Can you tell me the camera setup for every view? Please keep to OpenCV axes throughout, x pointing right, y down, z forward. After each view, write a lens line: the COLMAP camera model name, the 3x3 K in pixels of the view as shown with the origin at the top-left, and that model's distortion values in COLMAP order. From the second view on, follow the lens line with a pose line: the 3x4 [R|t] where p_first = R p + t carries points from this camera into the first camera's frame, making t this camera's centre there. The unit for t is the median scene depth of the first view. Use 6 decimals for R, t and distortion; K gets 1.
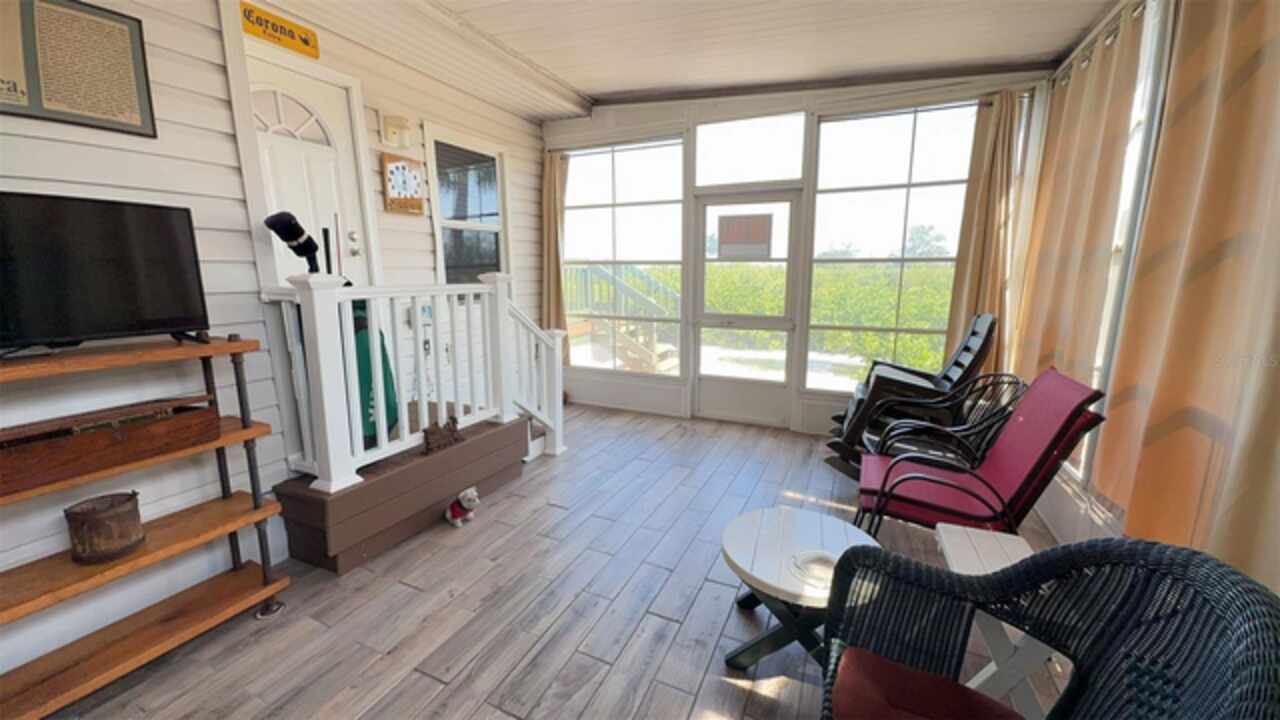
lens RADIAL K [[490.0, 0, 641.2], [0, 490.0, 361.8], [0, 0, 1]] dist [0.000314, 0.000055]
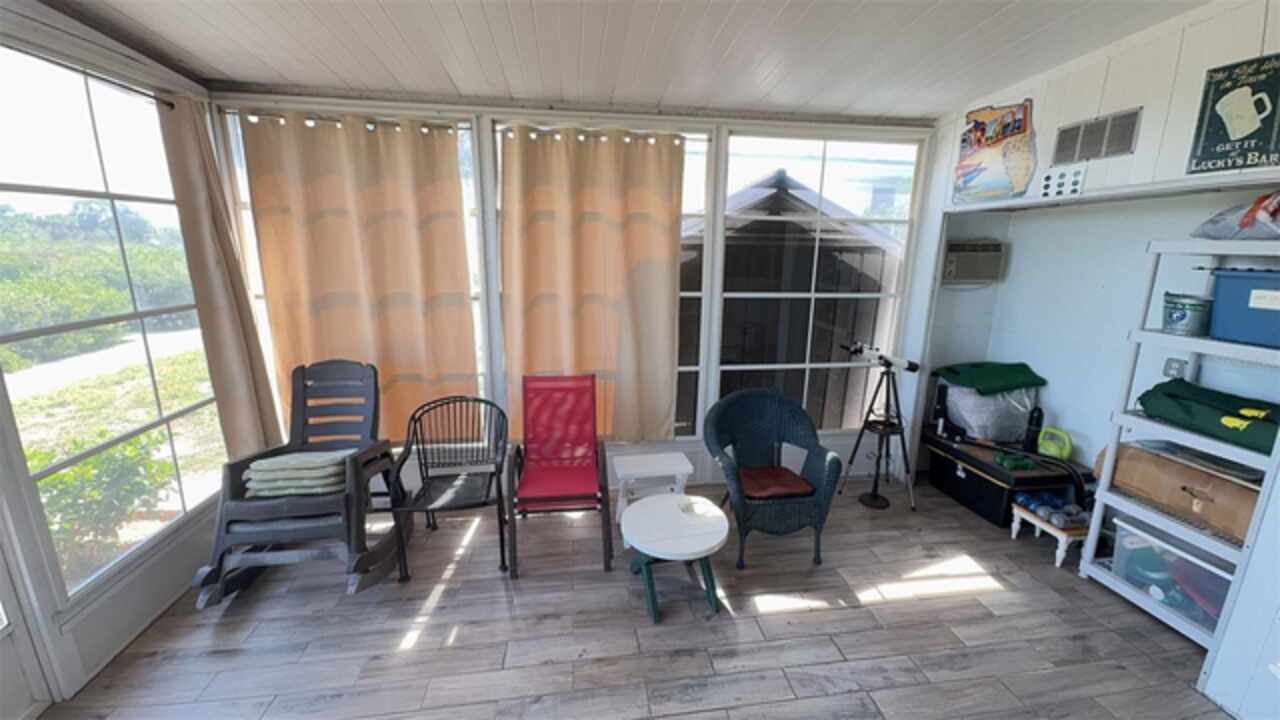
lens RADIAL K [[490.0, 0, 641.2], [0, 490.0, 361.8], [0, 0, 1]] dist [0.000314, 0.000055]
pose [[-0.539518, -0.199133, 0.818087, -0.408241], [0.139316, 0.937124, 0.319985, -0.315141], [-0.830368, 0.286610, -0.477853, 0.931585]]
